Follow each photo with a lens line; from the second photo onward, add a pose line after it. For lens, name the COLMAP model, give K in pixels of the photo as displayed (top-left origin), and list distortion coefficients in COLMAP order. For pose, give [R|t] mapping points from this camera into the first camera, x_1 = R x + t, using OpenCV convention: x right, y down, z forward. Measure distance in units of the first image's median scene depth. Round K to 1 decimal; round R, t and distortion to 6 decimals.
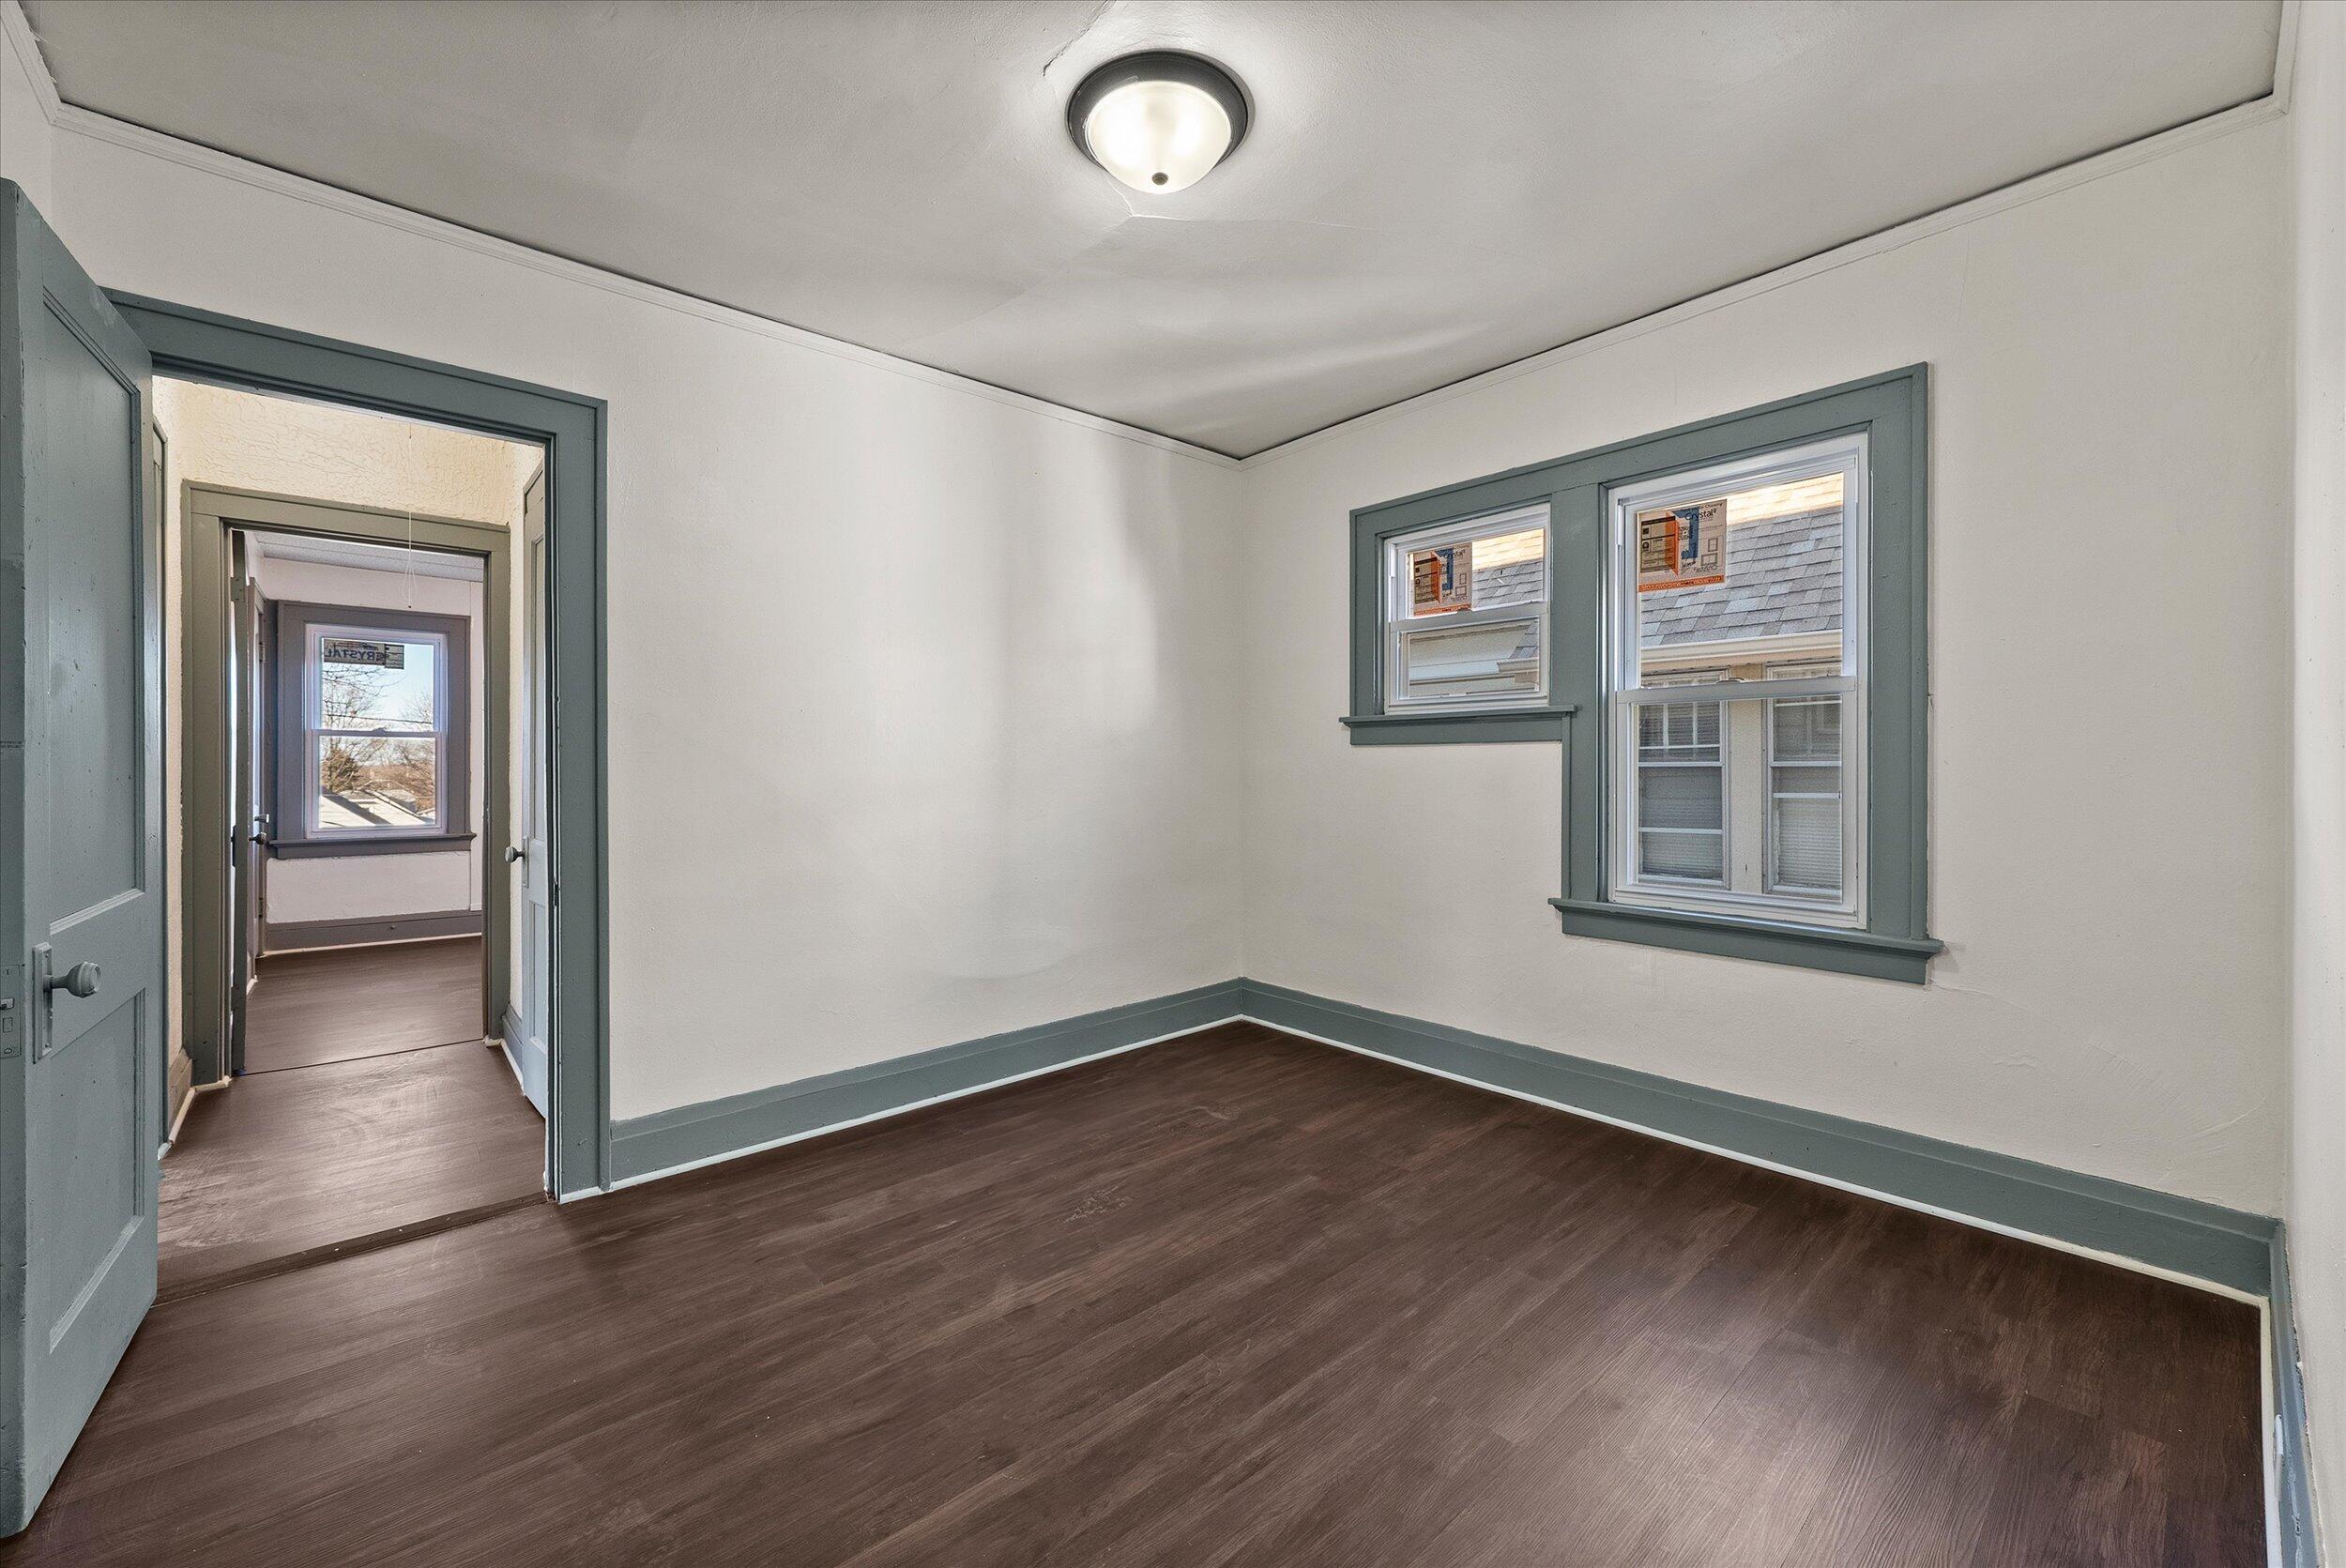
lens RADIAL K [[885.8, 0, 1156.7], [0, 885.8, 770.3], [0, 0, 1]] dist [-0.000067, -0.000023]
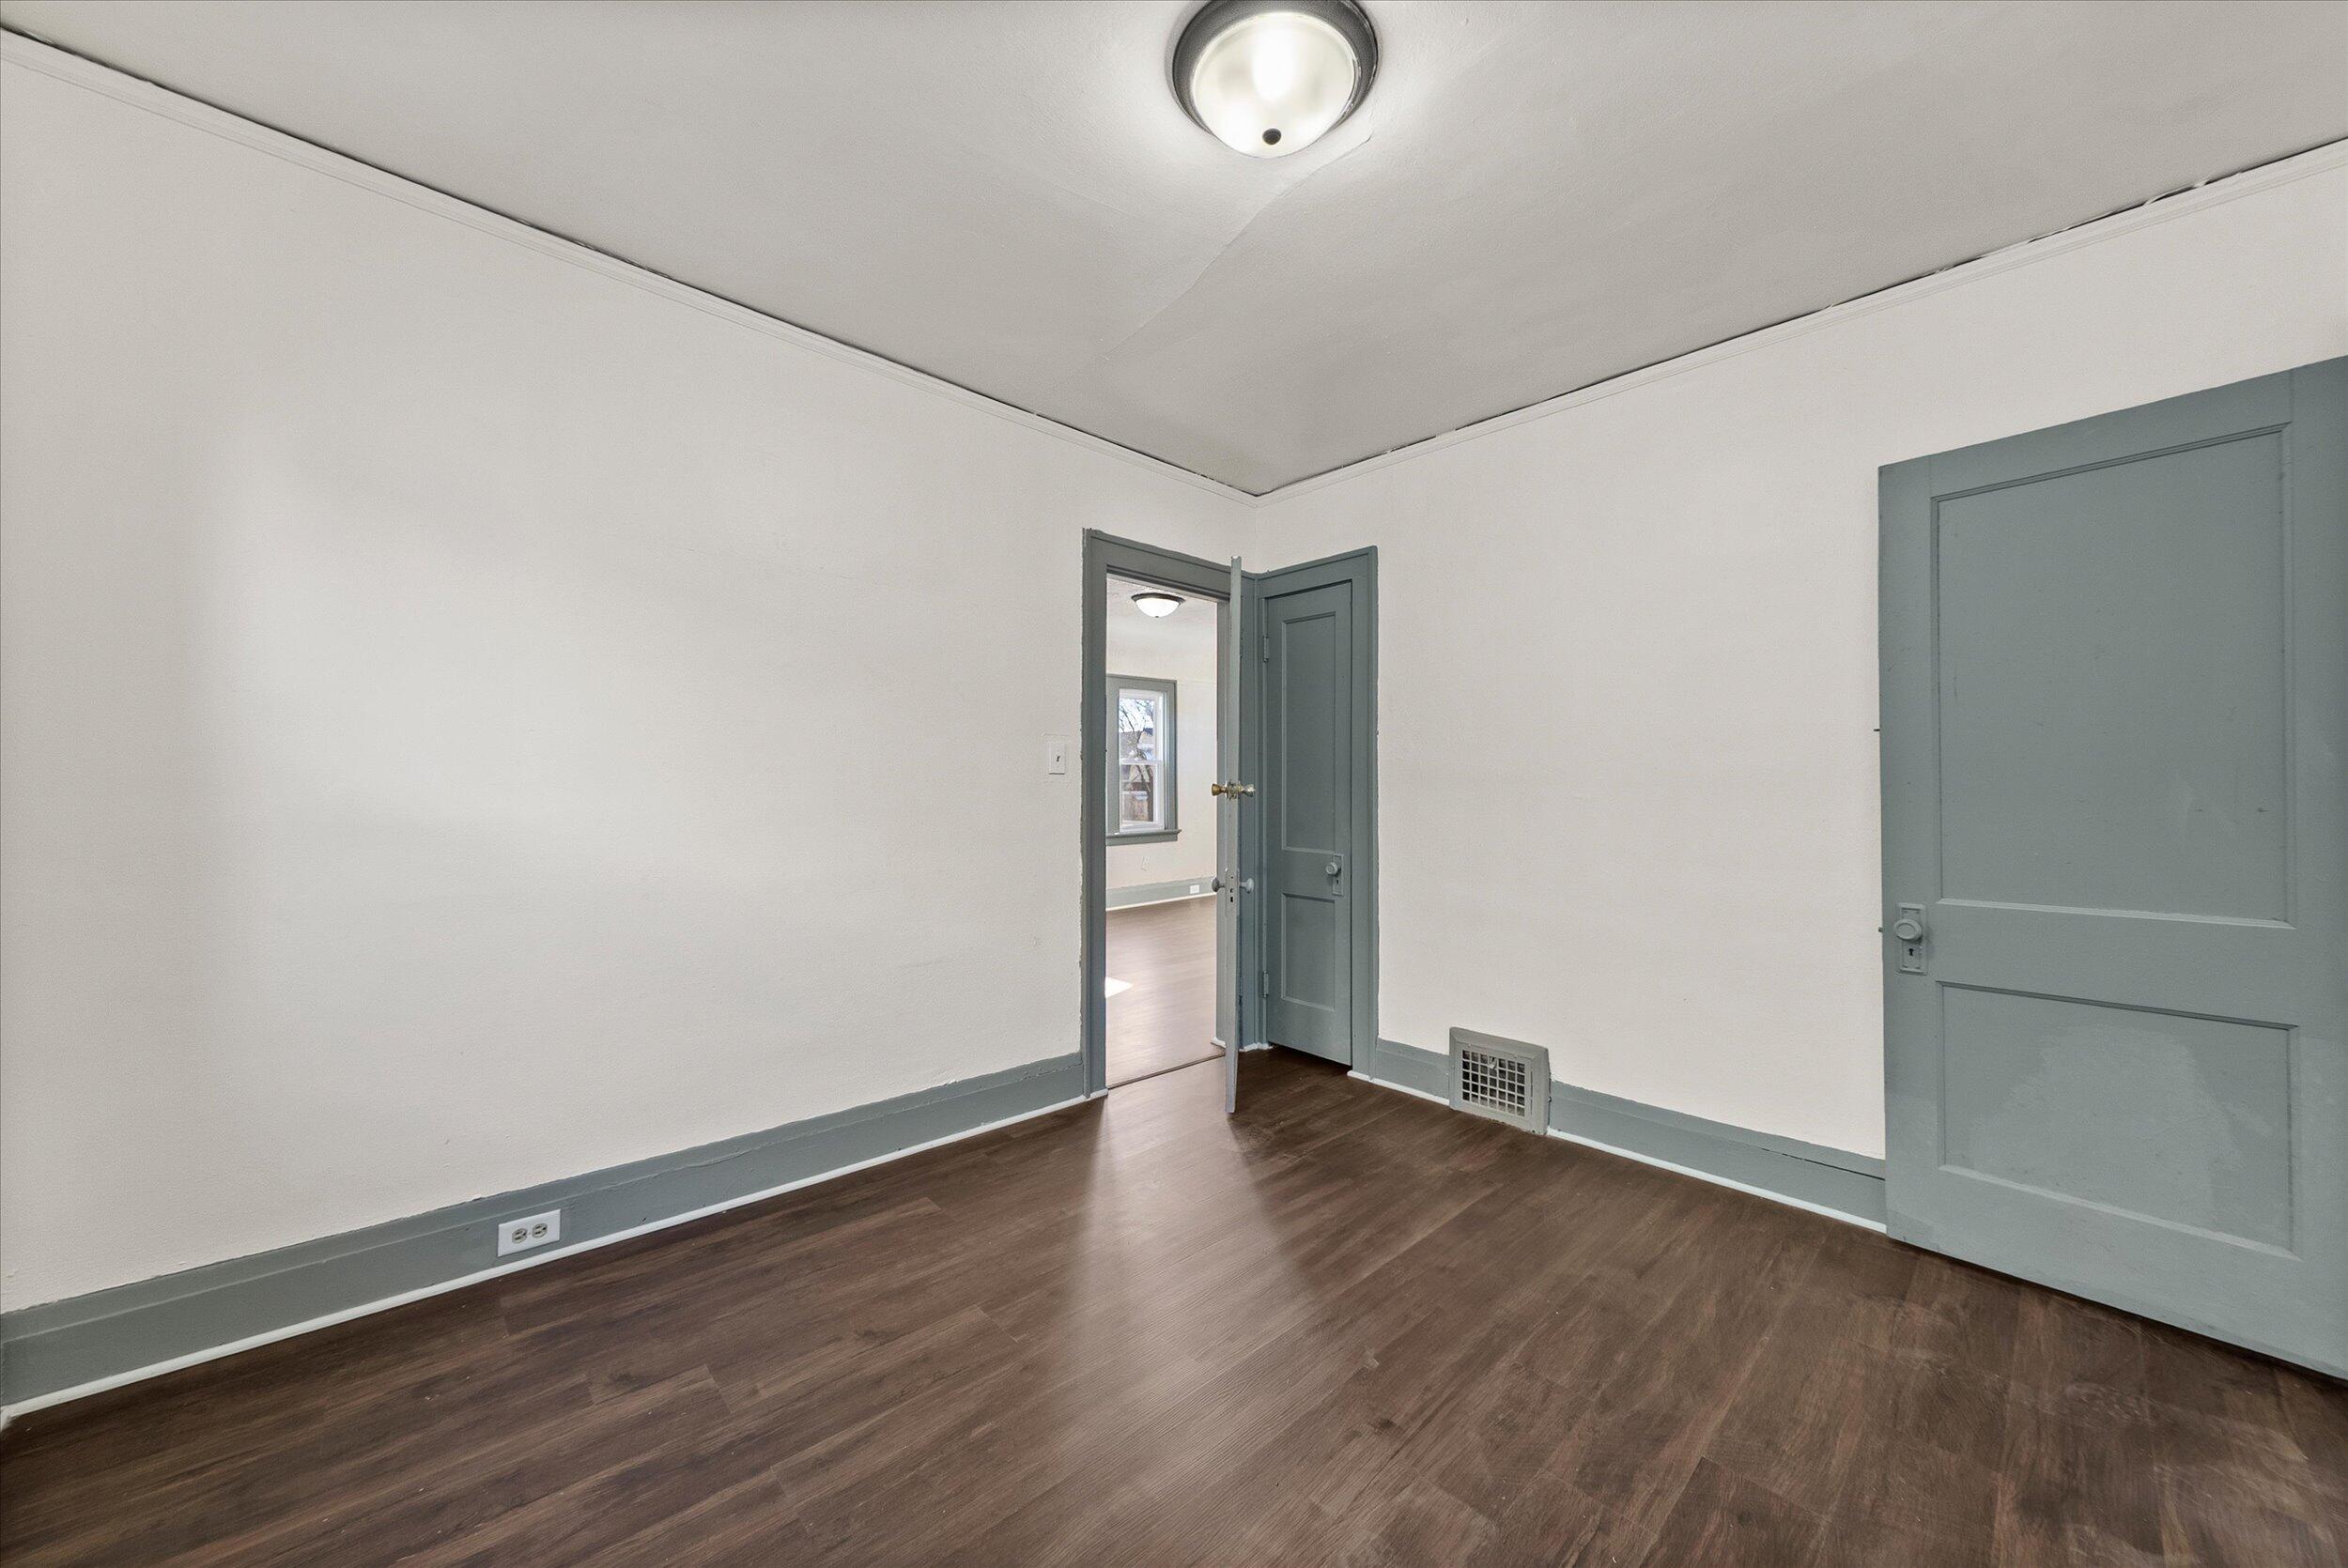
lens RADIAL K [[886.4, 0, 1157.7], [0, 886.4, 770.3], [0, 0, 1]] dist [-0.000067, -0.000023]
pose [[-0.998786, -0.003492, -0.049126, 0.159966], [-0.002798, 0.999896, -0.014174, -0.020565], [0.049170, -0.014019, -0.998692, 1.872246]]
